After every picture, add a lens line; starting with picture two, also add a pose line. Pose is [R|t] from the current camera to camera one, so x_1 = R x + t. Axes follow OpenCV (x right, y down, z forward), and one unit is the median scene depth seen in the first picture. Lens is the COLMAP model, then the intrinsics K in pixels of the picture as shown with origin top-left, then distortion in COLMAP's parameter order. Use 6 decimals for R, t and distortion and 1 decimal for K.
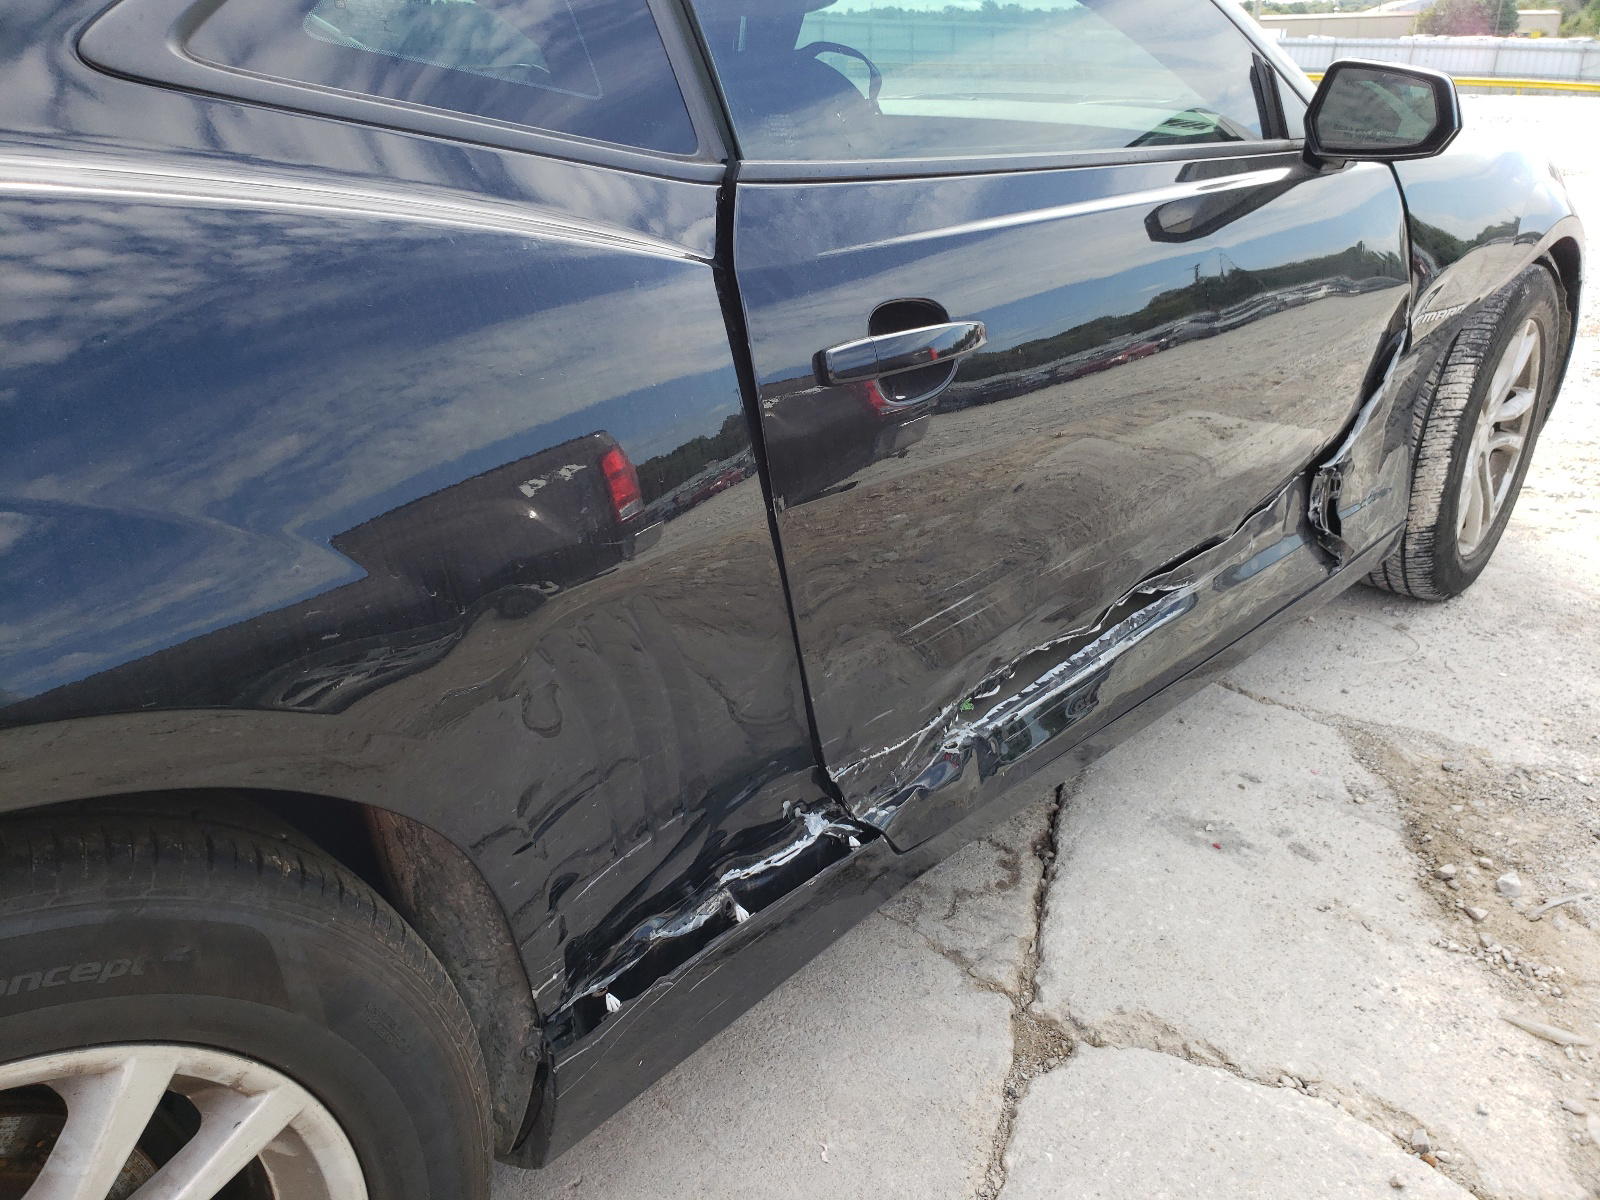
lens RADIAL K [[1227.3, 0, 798.0], [0, 1227.3, 588.8], [0, 0, 1]] dist [0.001981, 0.005350]
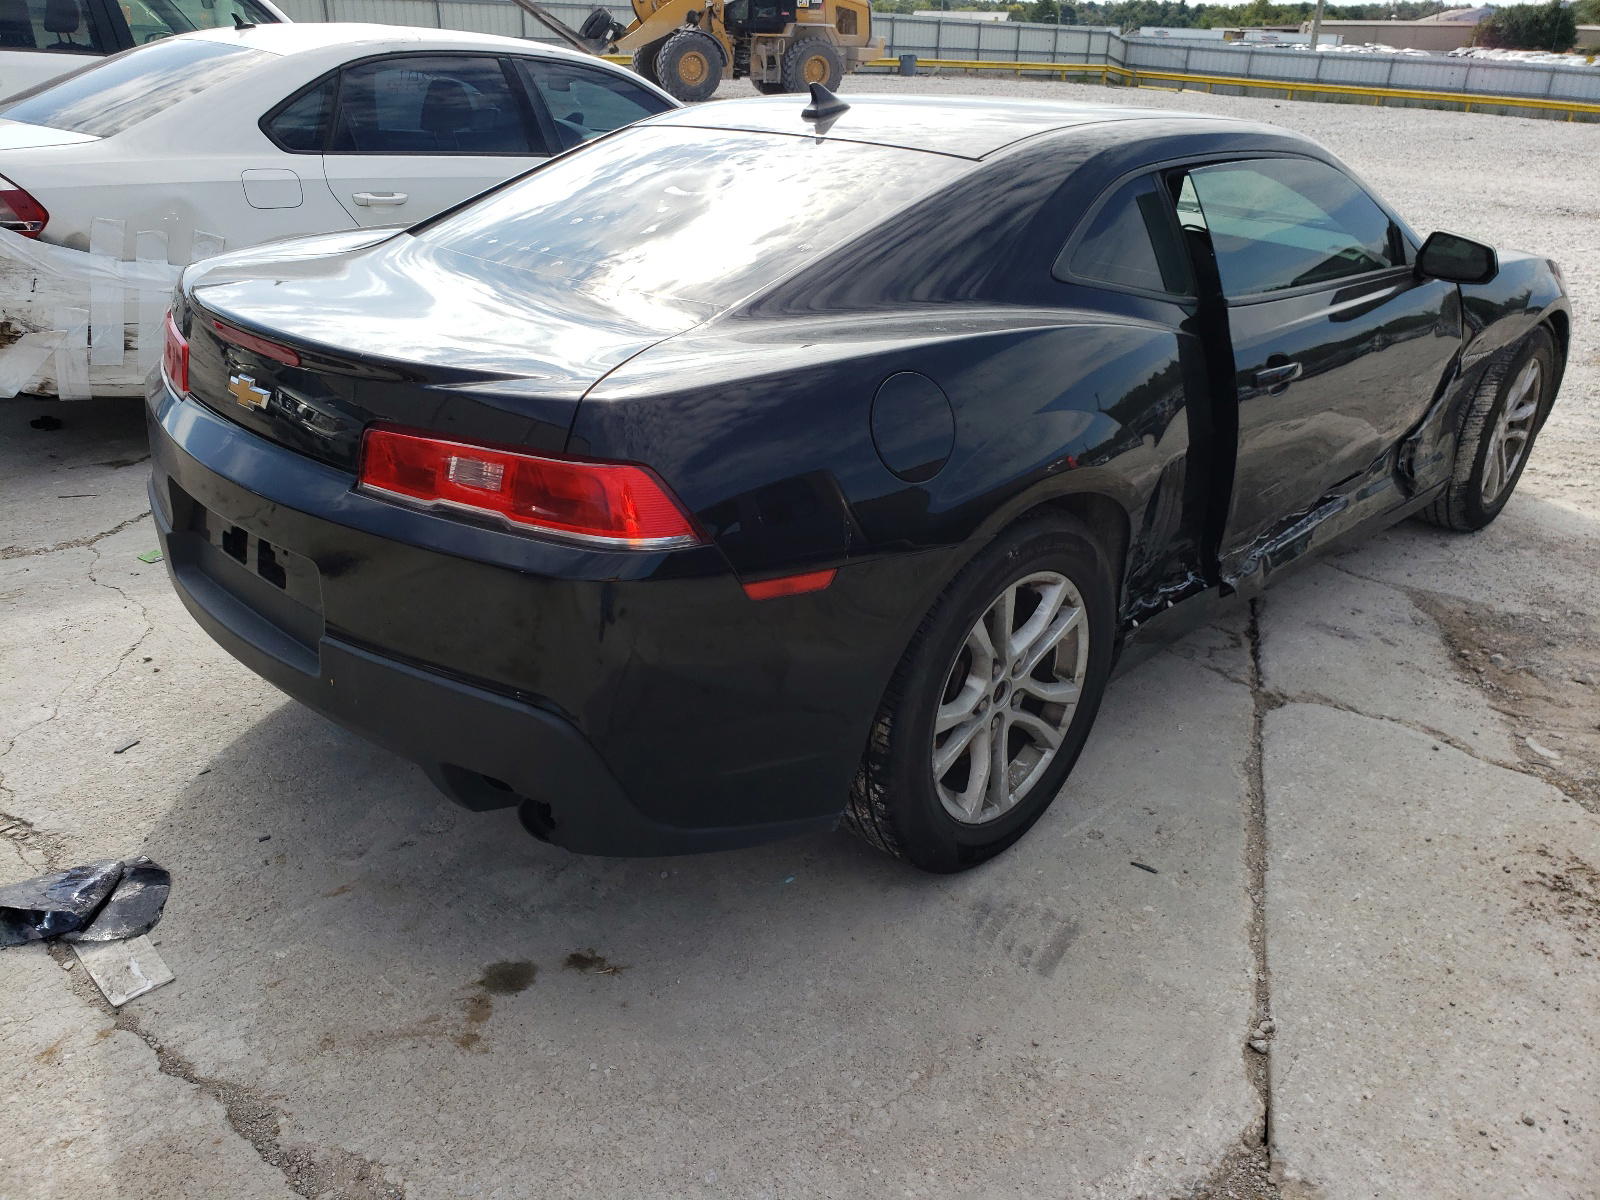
lens RADIAL K [[1201.9, 0, 800.0], [0, 1201.9, 600.0], [0, 0, 1]] dist [0.001179, -0.001606]
pose [[0.998800, 0.041799, -0.025513, -0.375648], [-0.041231, 0.998899, 0.022380, 0.122511], [0.026421, -0.021301, 0.999424, -0.728943]]
